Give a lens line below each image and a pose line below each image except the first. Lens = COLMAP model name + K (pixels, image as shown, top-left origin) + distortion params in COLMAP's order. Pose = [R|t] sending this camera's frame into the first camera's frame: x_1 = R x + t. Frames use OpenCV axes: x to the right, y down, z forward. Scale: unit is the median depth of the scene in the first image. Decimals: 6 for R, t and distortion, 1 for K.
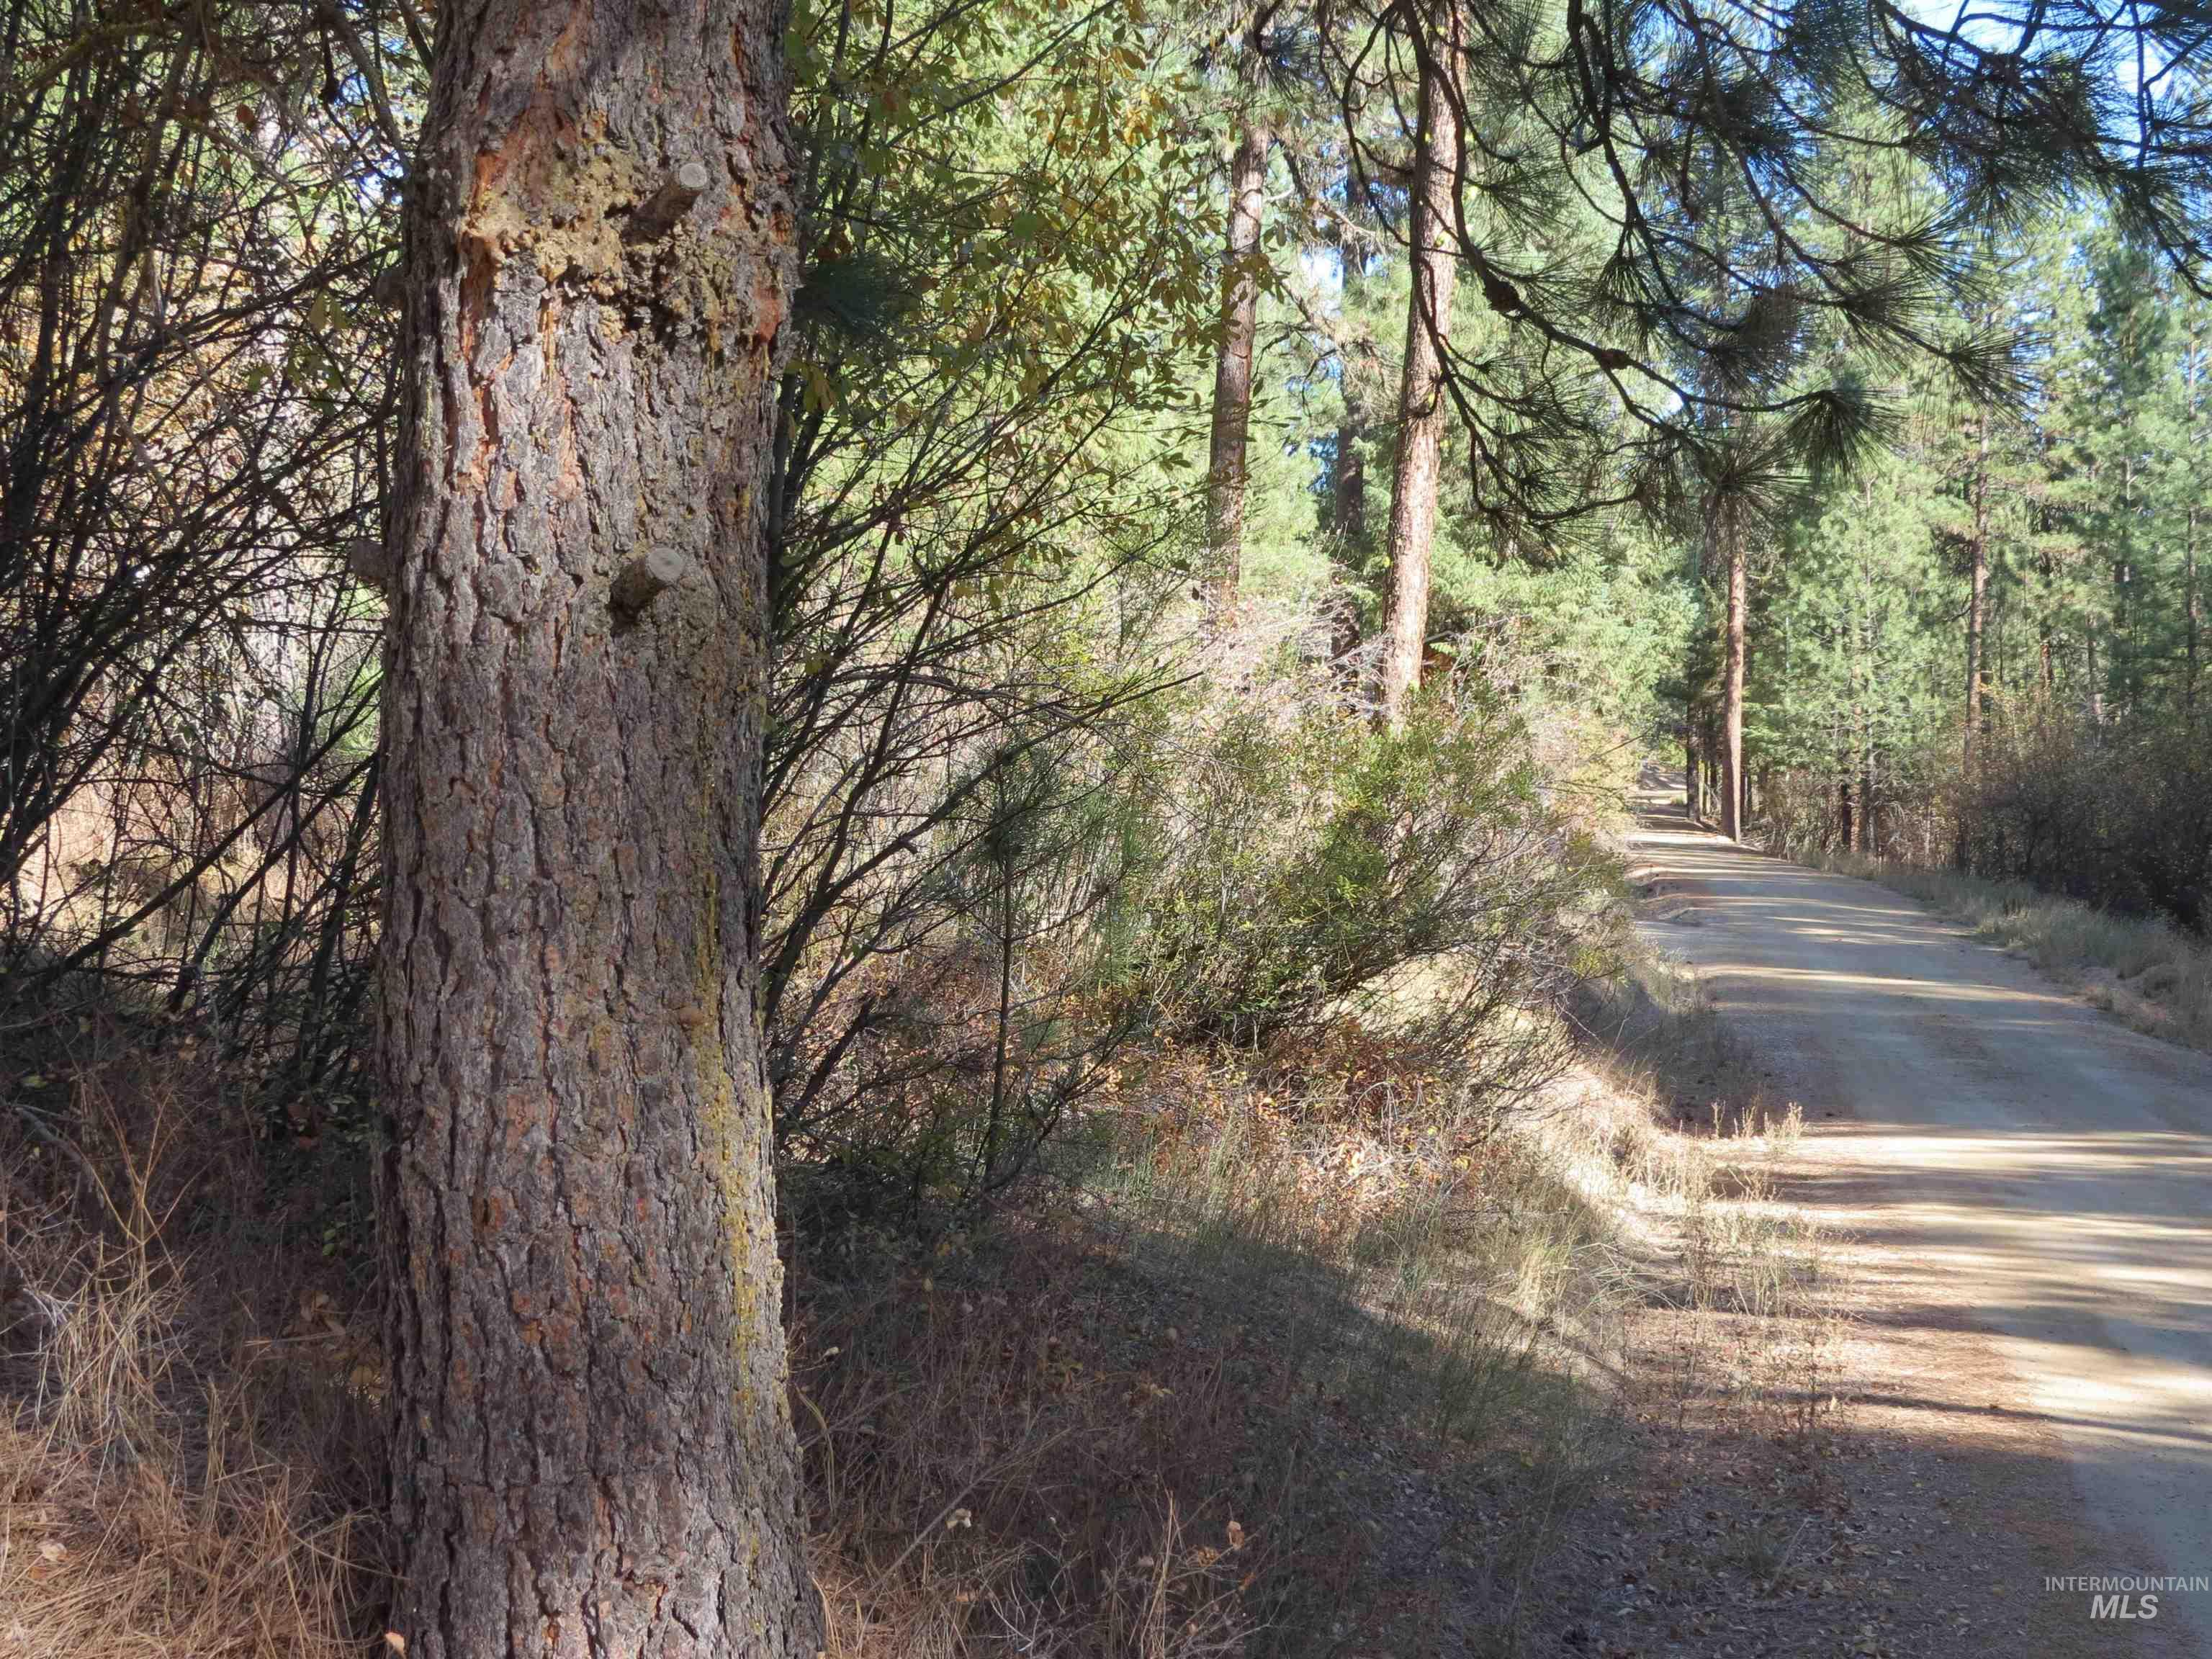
lens RADIAL K [[3007.5, 0, 1106.2], [0, 3007.5, 828.3], [0, 0, 1]] dist [-0.021465, 0.000000]
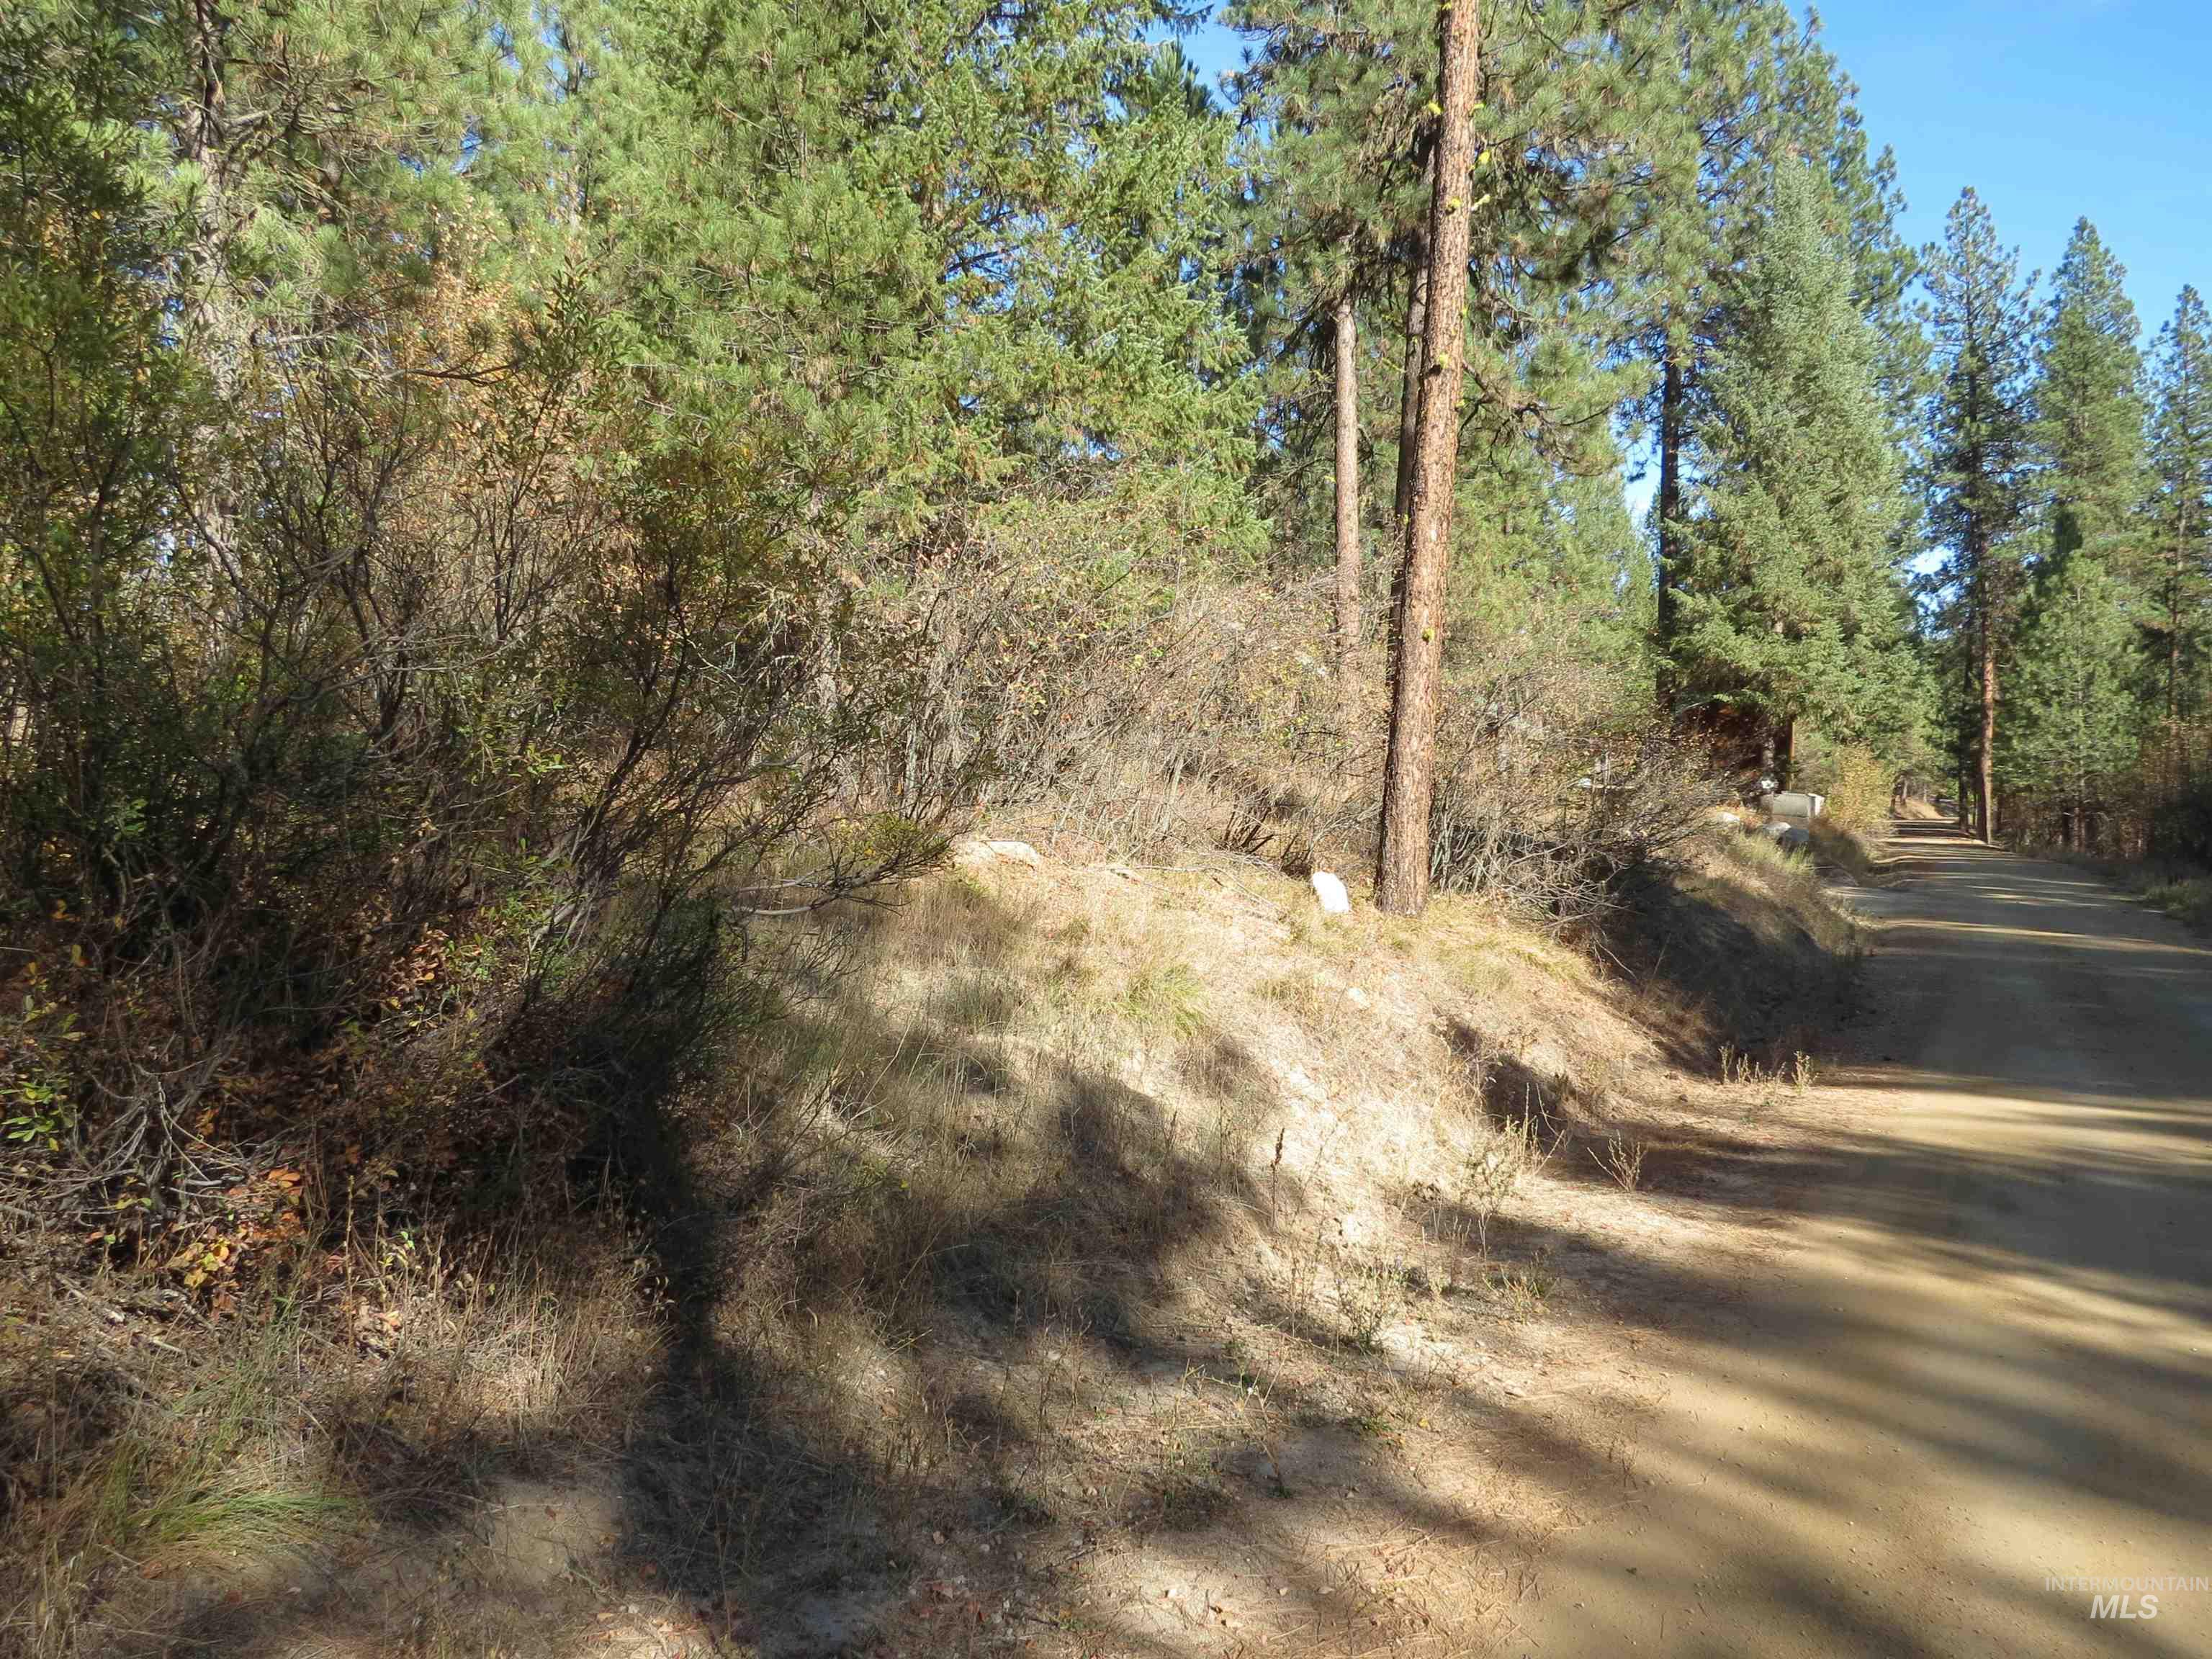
lens RADIAL K [[1569.6, 0, 1105.3], [0, 1569.6, 832.2], [0, 0, 1]] dist [-0.005873, 0.000776]
pose [[0.946342, -0.000358, -0.323166, 0.056623], [-0.002675, 0.999956, -0.008942, 0.008837], [0.323155, 0.009327, 0.946300, 0.147966]]
